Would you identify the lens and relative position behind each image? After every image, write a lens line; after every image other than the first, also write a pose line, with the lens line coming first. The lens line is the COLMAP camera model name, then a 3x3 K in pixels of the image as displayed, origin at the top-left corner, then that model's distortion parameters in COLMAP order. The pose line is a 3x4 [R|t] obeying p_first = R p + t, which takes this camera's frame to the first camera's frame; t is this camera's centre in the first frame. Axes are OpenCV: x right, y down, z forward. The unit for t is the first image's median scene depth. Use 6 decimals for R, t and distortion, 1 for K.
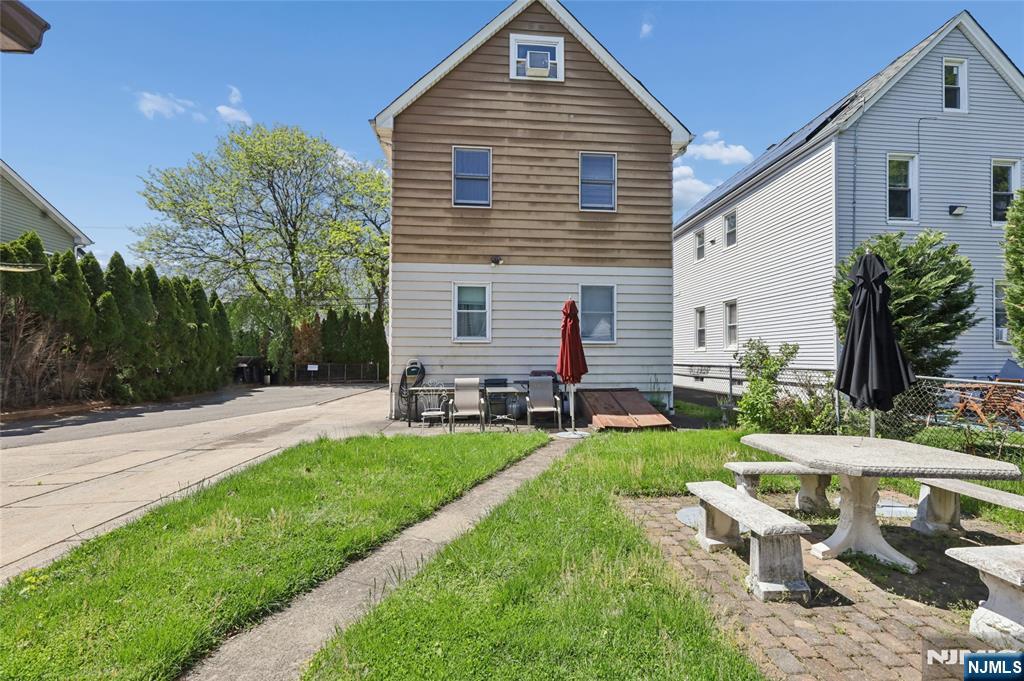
lens RADIAL K [[426.9, 0, 513.6], [0, 426.9, 354.6], [0, 0, 1]] dist [-0.002184, -0.000490]
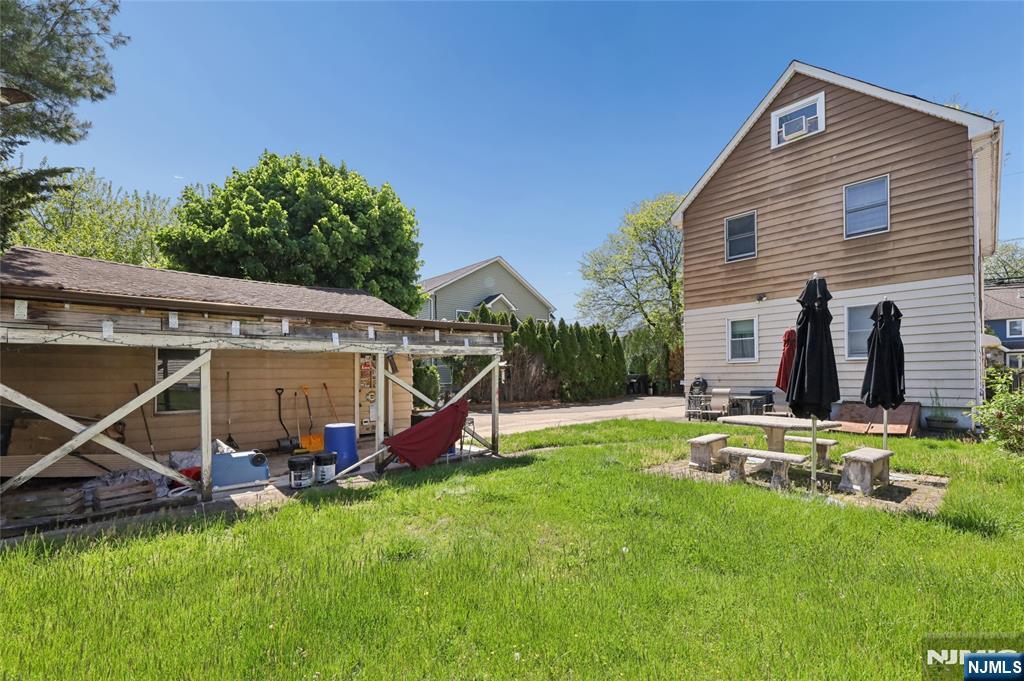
lens RADIAL K [[418.2, 0, 508.7], [0, 418.2, 329.9], [0, 0, 1]] dist [-0.003987, -0.000210]
pose [[0.602140, -0.096672, -0.792516, 0.436203], [0.019239, 0.994111, -0.106645, -0.004110], [0.798159, 0.048968, 0.600454, -0.318197]]
